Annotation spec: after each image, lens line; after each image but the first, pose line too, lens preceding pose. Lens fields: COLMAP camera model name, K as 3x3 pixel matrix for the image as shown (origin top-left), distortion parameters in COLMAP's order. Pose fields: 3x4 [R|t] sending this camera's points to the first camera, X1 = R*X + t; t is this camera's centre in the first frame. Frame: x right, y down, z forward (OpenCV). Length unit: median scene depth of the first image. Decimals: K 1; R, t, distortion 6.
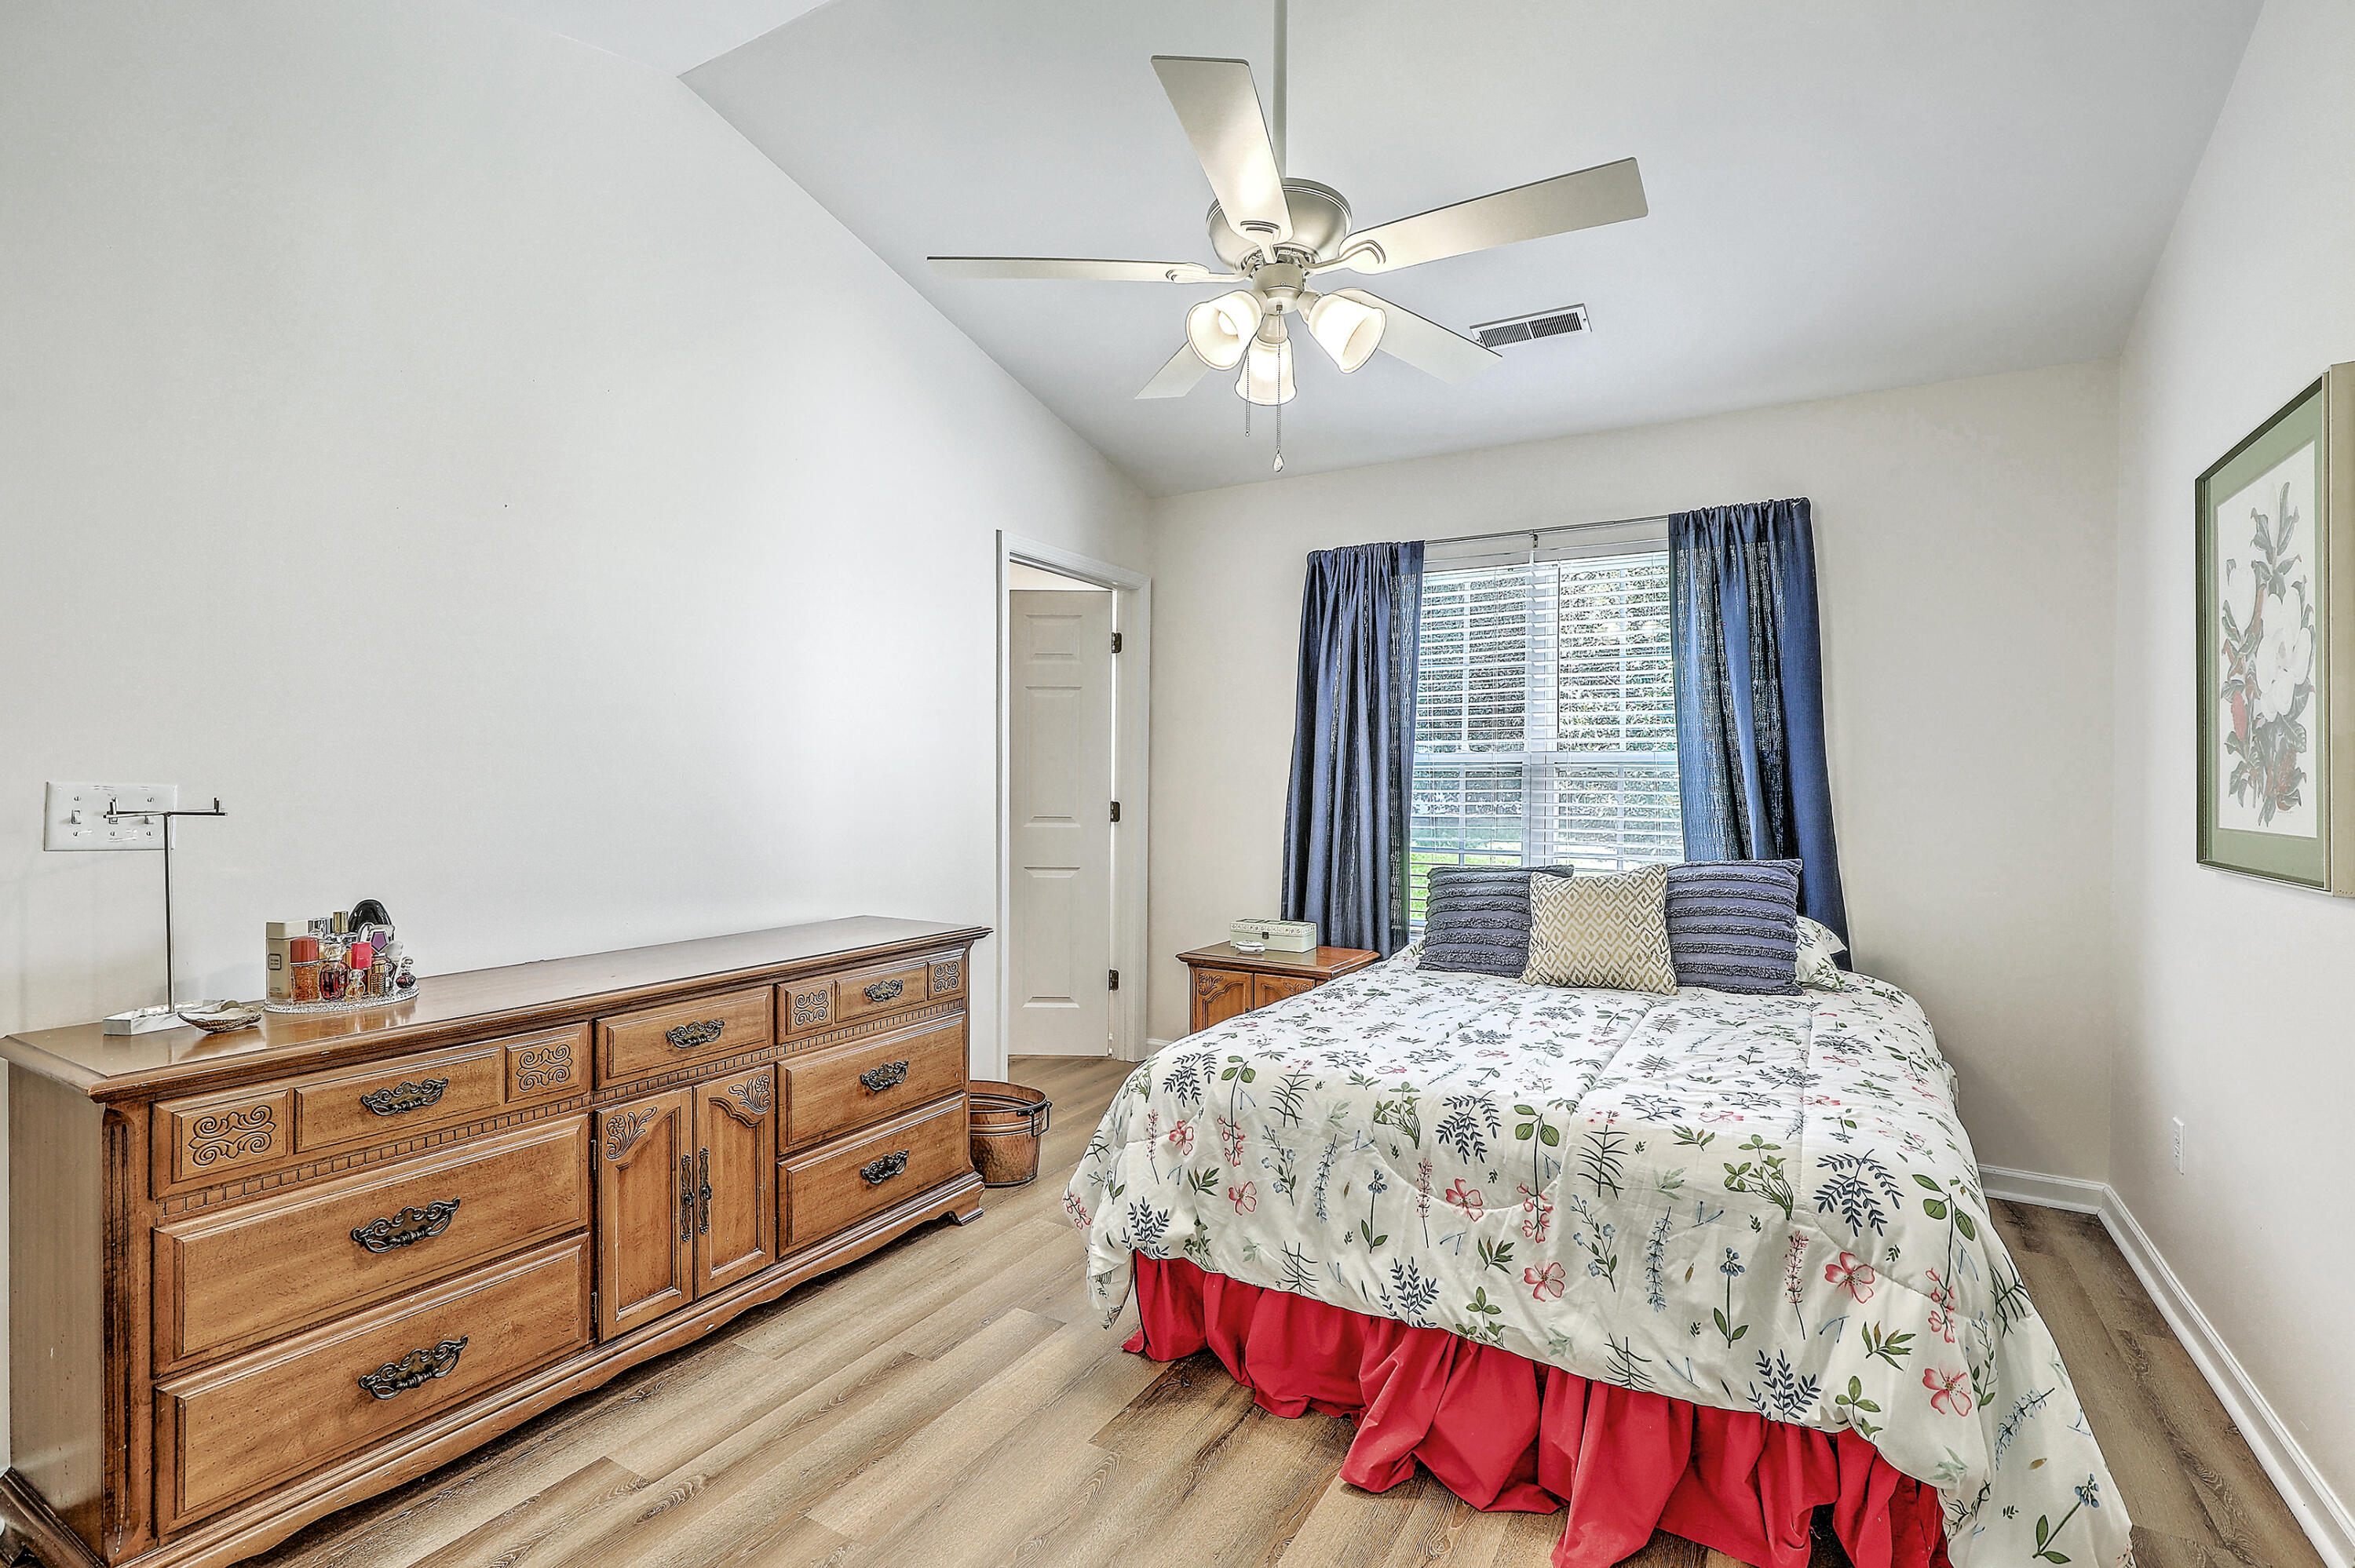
lens RADIAL K [[1077.2, 0, 1188.0], [0, 1077.2, 784.3], [0, 0, 1]] dist [-0.003251, 0.000879]
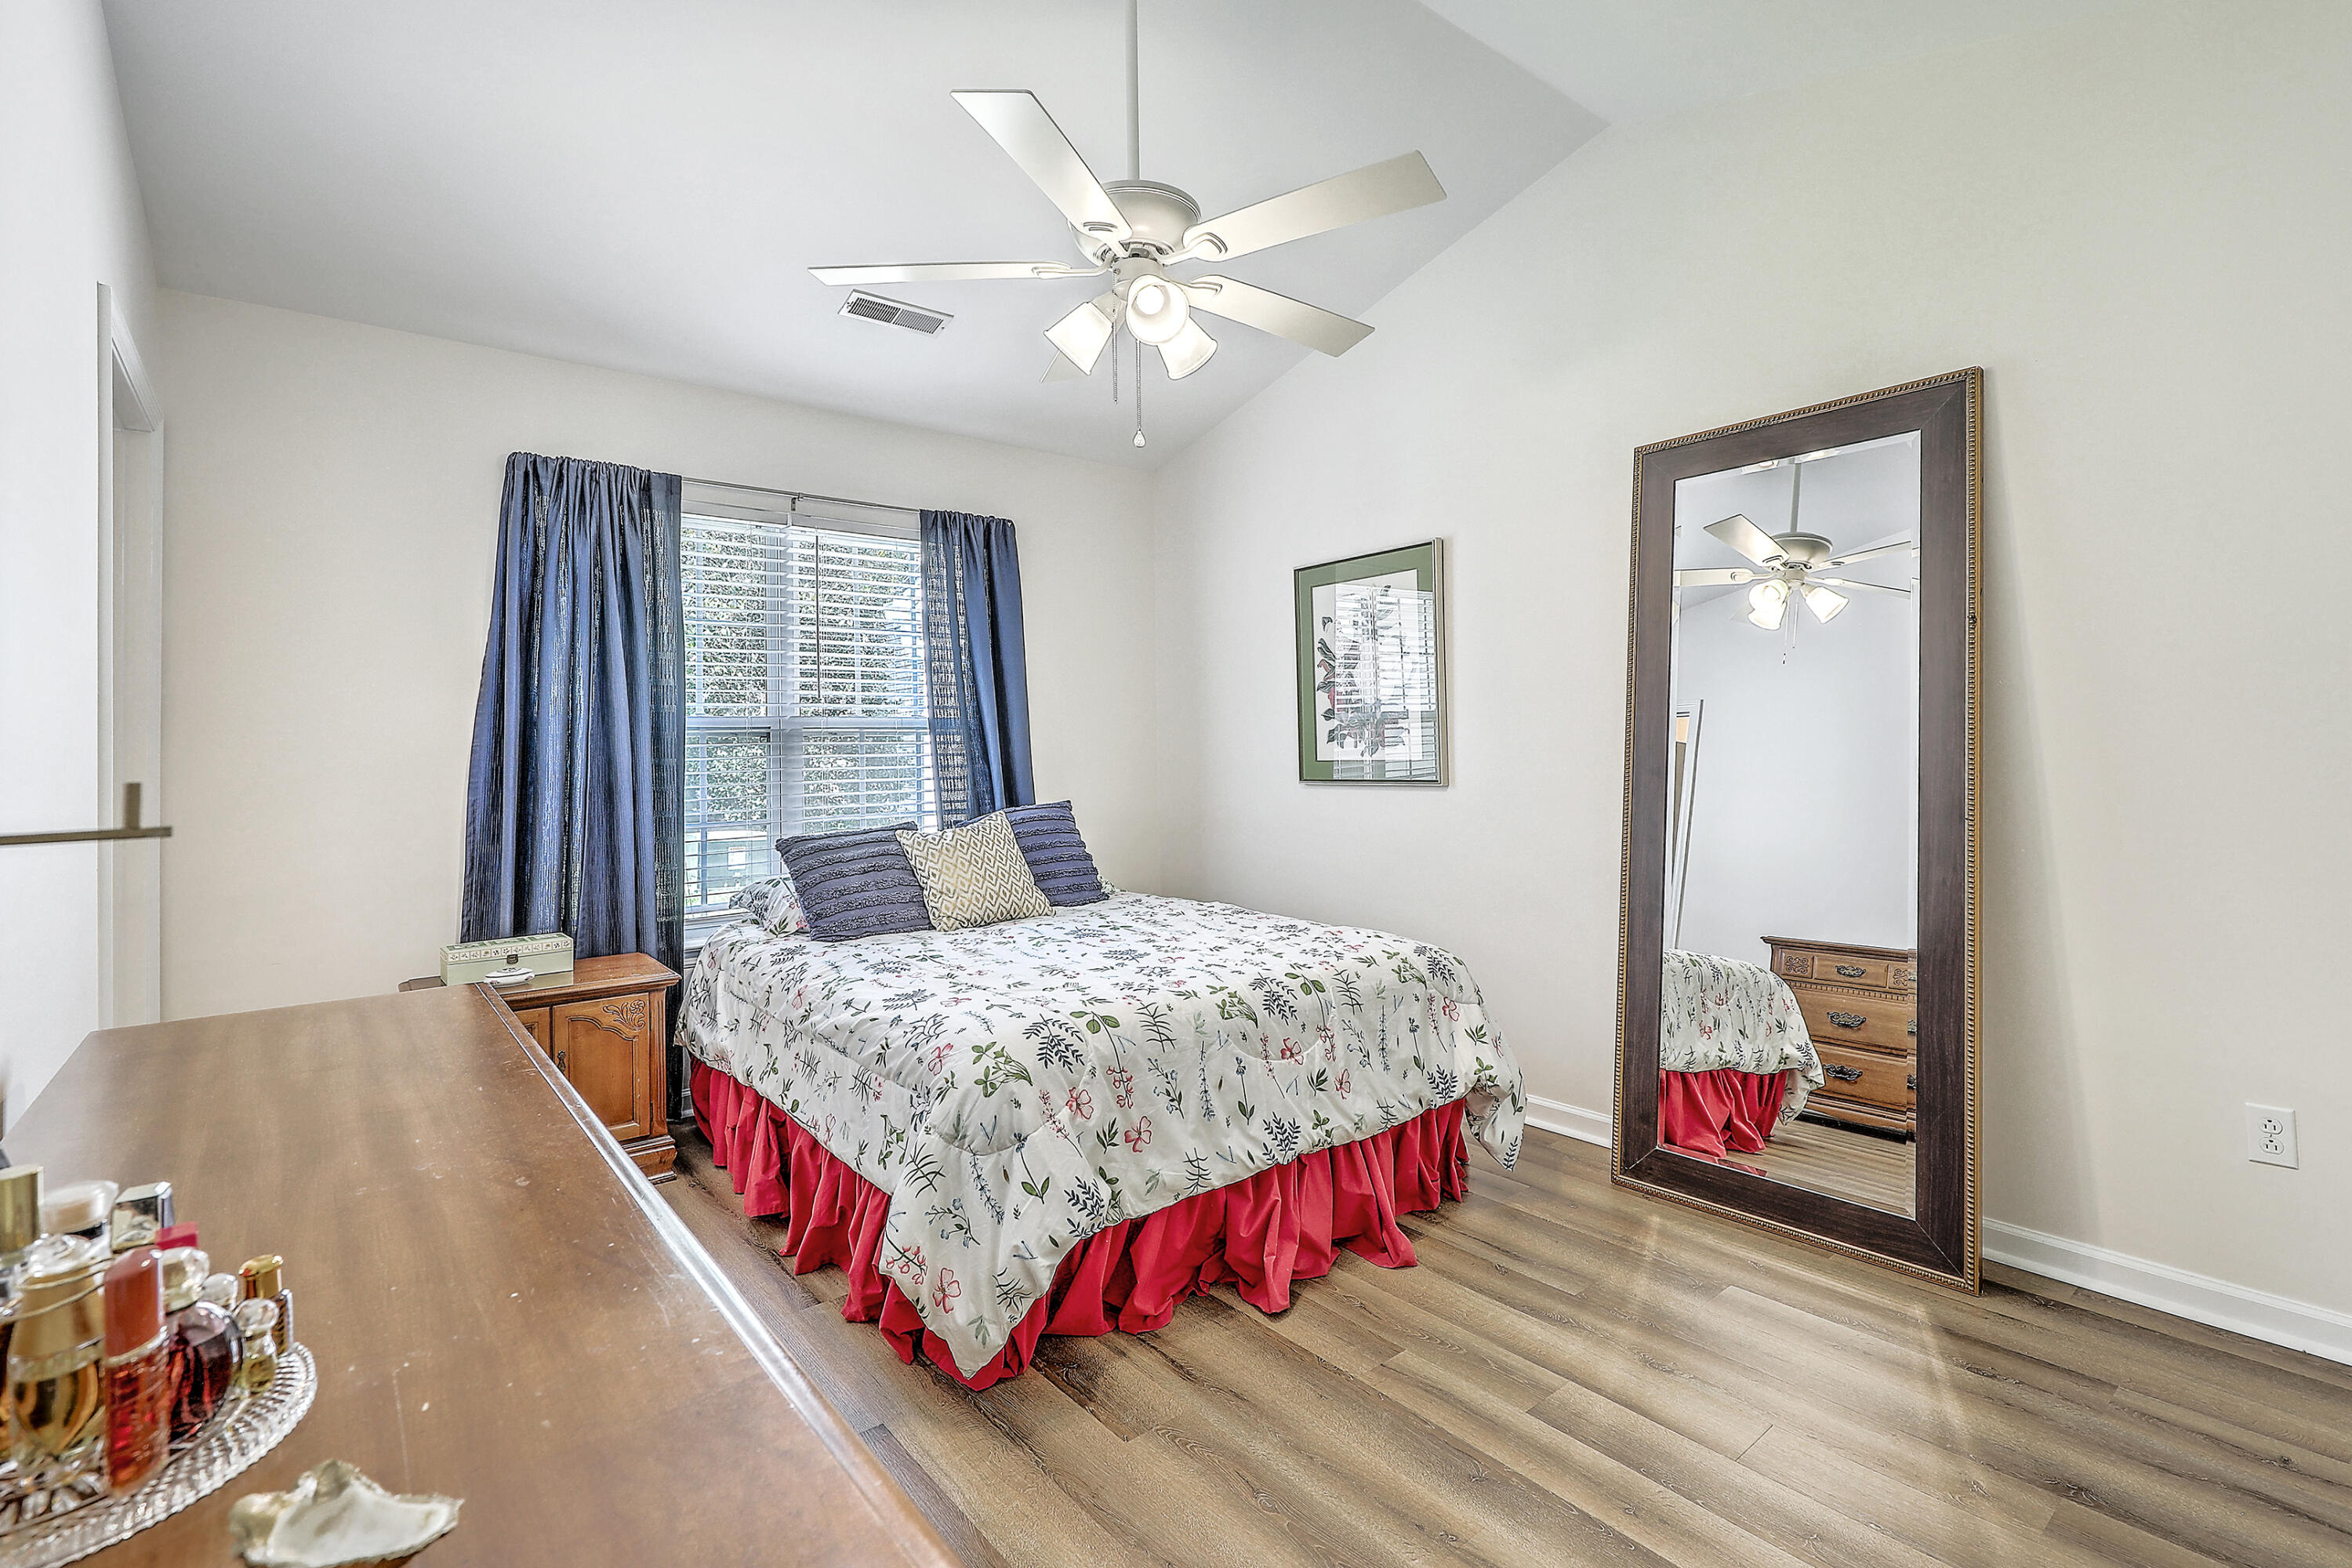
lens RADIAL K [[1076.0, 0, 1215.0], [0, 1076.0, 733.5], [0, 0, 1]] dist [-0.003251, 0.000879]
pose [[0.343412, 0.001698, 0.939183, -0.895162], [0.024494, 0.999642, -0.010764, 0.010192], [-0.938865, 0.026701, 0.343247, 0.563204]]
